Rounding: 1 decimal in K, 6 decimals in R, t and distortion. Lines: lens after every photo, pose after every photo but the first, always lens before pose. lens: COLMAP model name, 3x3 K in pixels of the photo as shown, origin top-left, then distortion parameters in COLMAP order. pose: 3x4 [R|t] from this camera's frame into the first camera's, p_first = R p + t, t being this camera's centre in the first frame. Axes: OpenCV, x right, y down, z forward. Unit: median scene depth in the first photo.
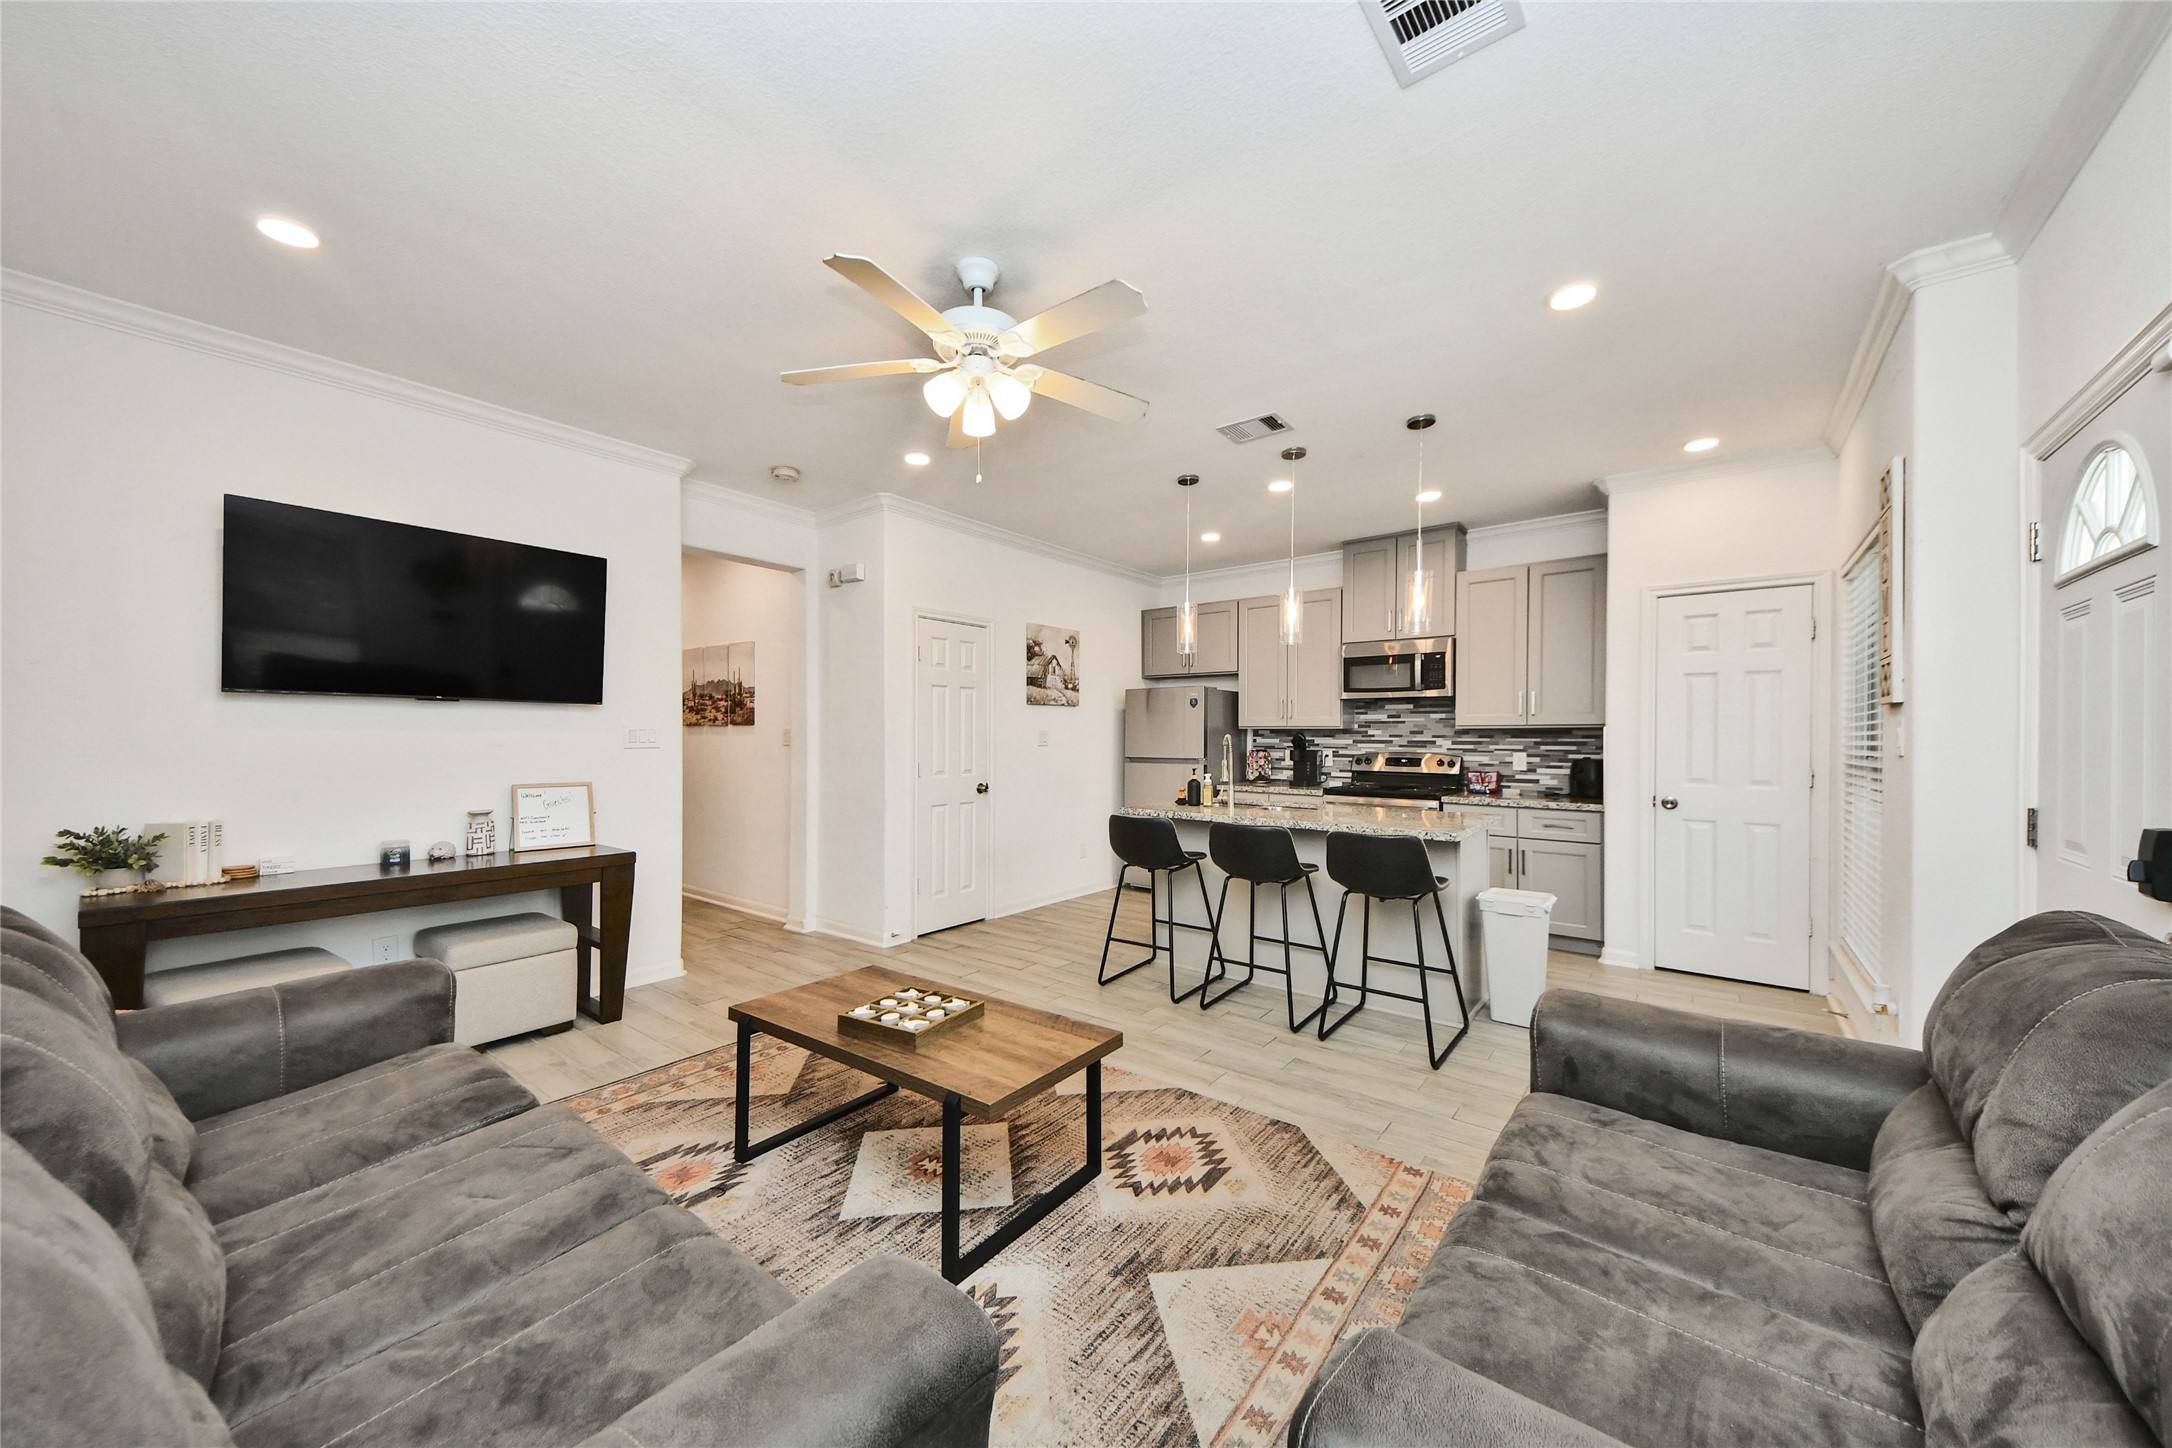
lens RADIAL K [[786.9, 0, 1093.8], [0, 786.9, 735.8], [0, 0, 1]] dist [0.015890, -0.000055]
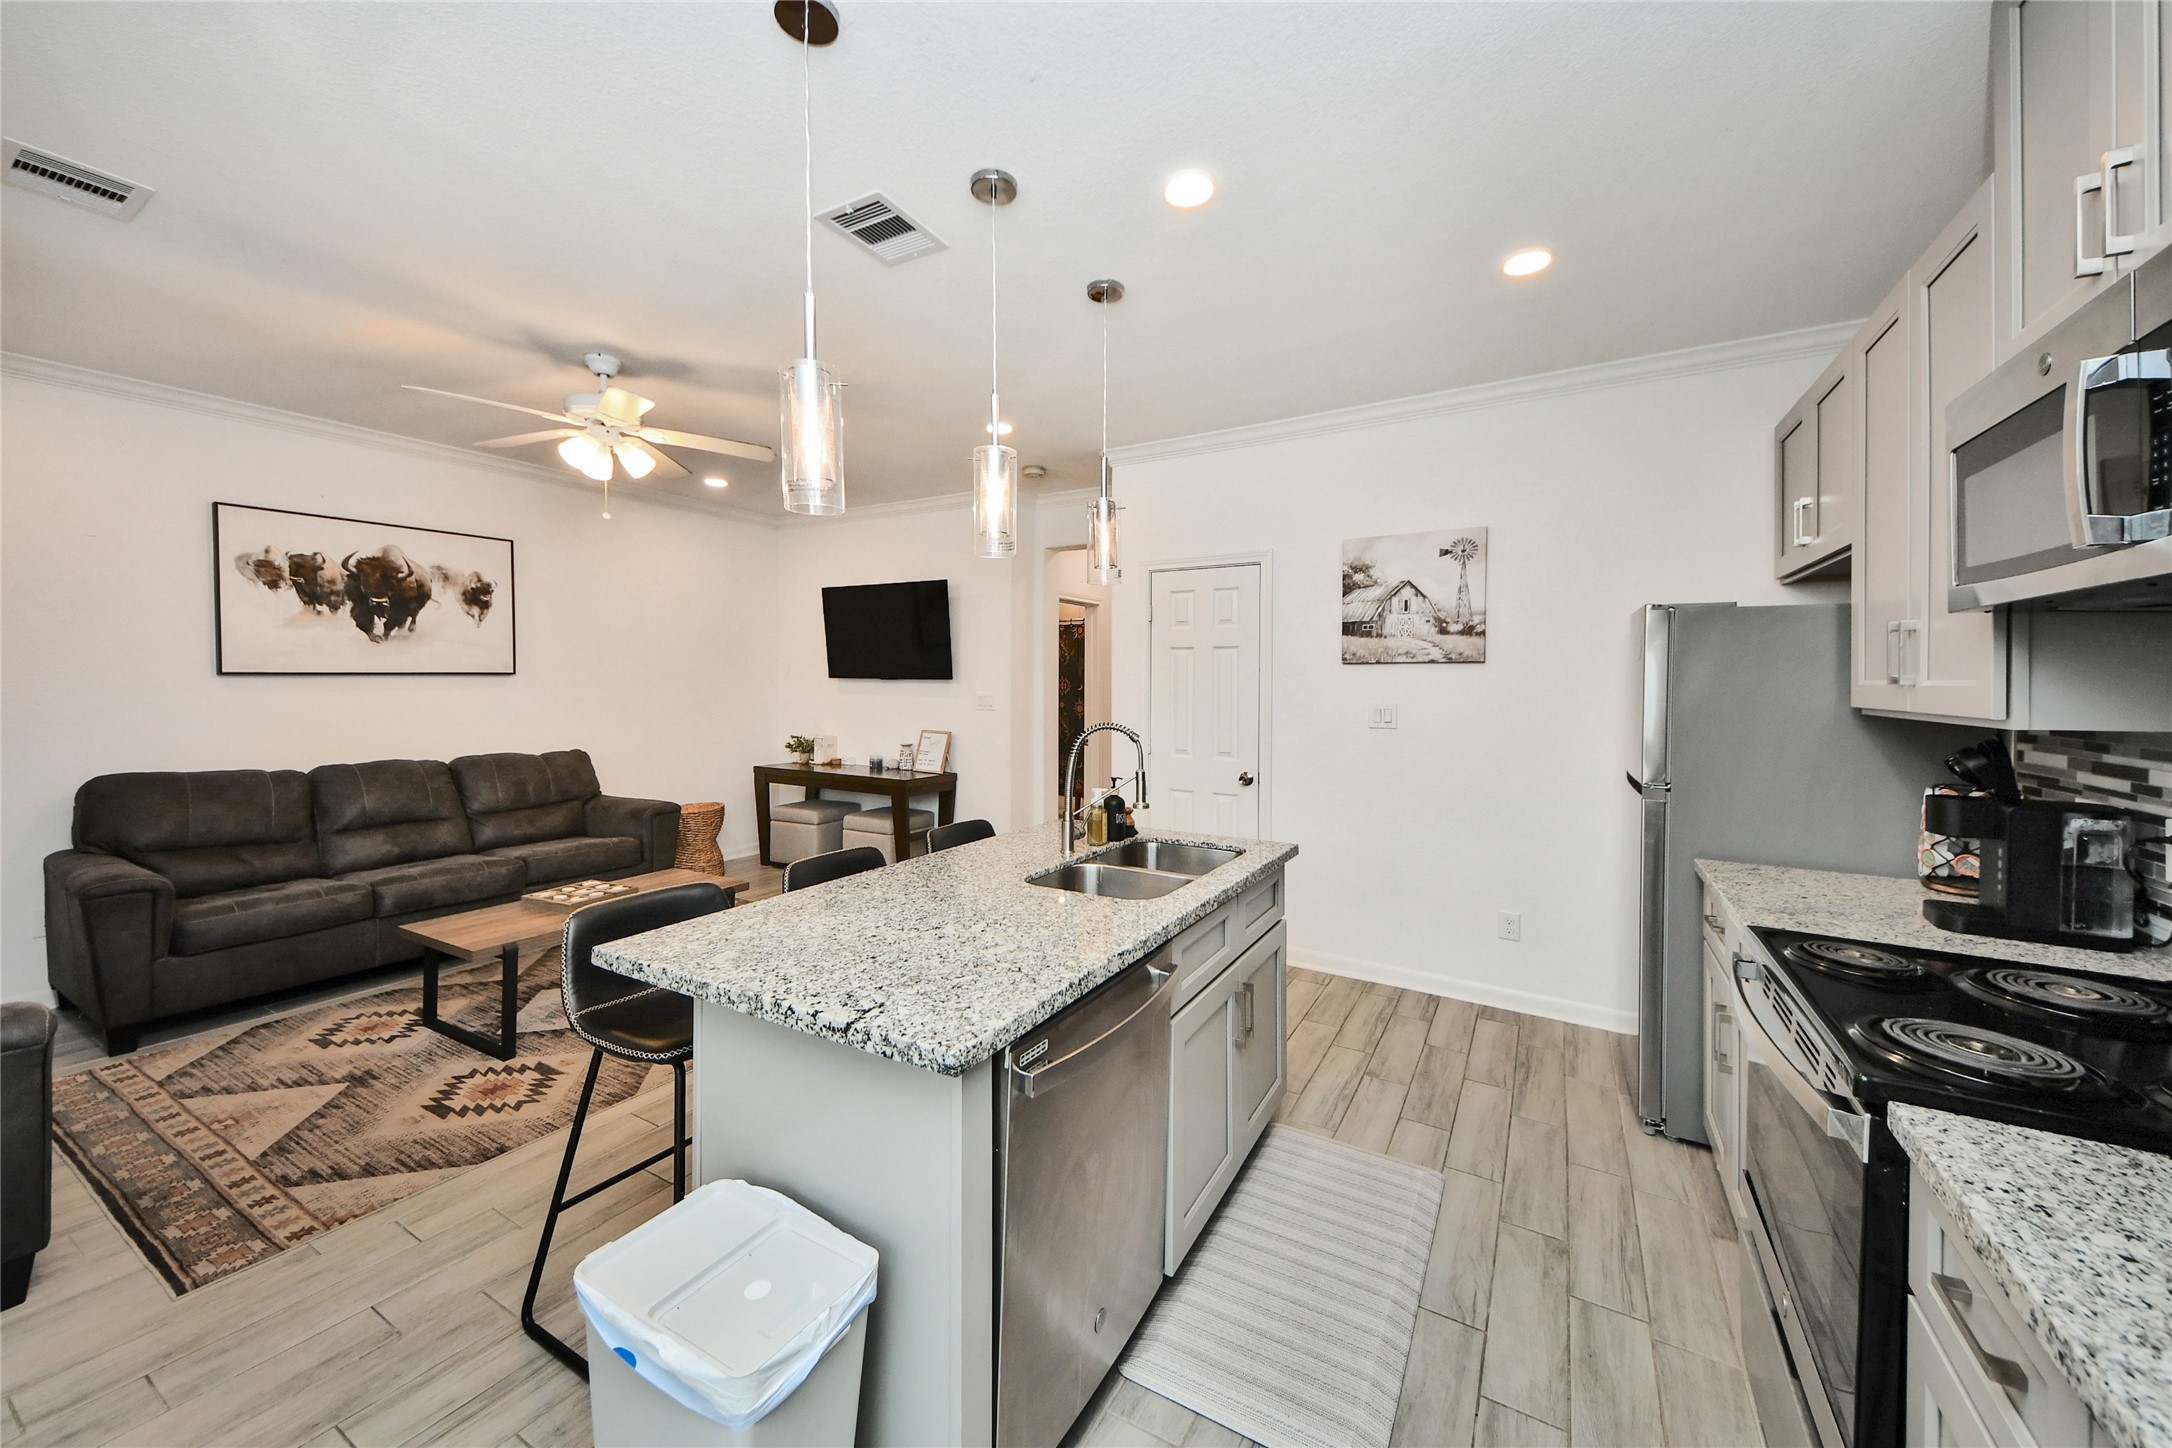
lens RADIAL K [[786.9, 0, 1093.8], [0, 786.9, 735.8], [0, 0, 1]] dist [0.015890, -0.000055]
pose [[0.124163, 0.087367, -0.988408, 1.025006], [0.006382, 0.996025, 0.088841, -0.076482], [0.992241, -0.017339, 0.123112, 1.333829]]
